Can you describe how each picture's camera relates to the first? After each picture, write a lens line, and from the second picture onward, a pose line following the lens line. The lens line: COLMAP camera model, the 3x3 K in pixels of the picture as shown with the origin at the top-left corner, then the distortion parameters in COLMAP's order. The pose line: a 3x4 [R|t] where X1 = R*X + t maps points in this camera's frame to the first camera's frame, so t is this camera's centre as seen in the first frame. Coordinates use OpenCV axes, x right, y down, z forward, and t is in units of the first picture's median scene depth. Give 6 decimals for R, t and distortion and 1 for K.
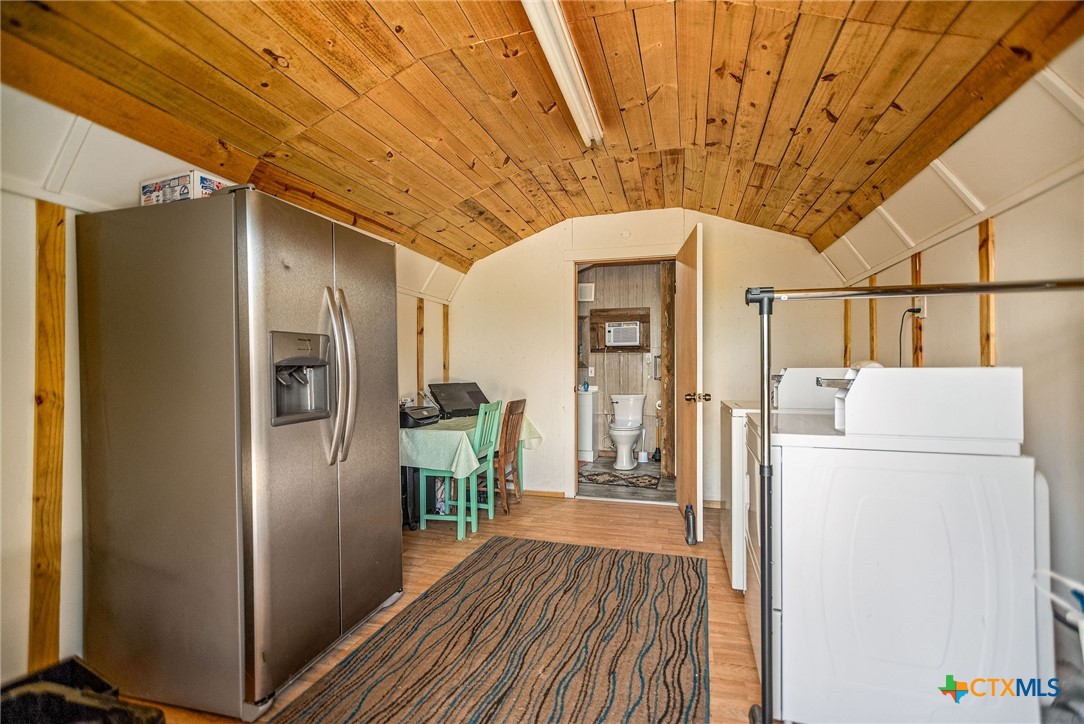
lens RADIAL K [[465.7, 0, 542.0], [0, 465.7, 362.0], [0, 0, 1]] dist [0.000346, -0.000011]
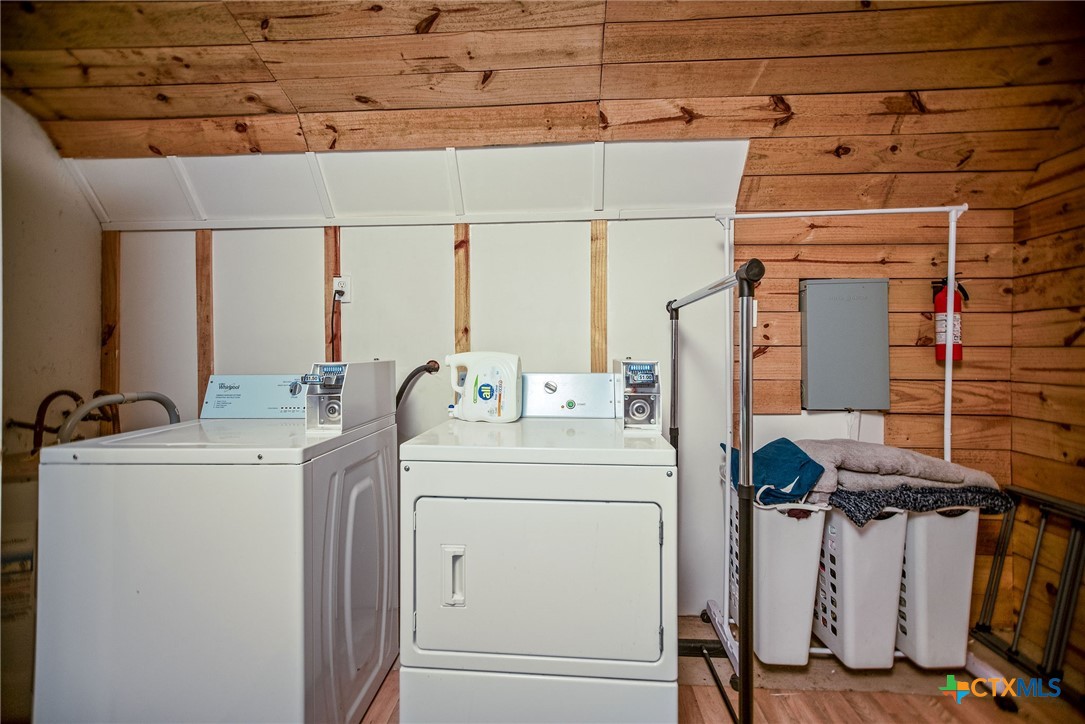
lens RADIAL K [[466.1, 0, 542.5], [0, 466.1, 362.0], [0, 0, 1]] dist [0.000346, -0.000011]
pose [[-0.237003, -0.002209, 0.971506, -0.171334], [-0.002814, 0.999995, 0.001587, 0.021219], [-0.971505, -0.002358, -0.237008, 1.074582]]
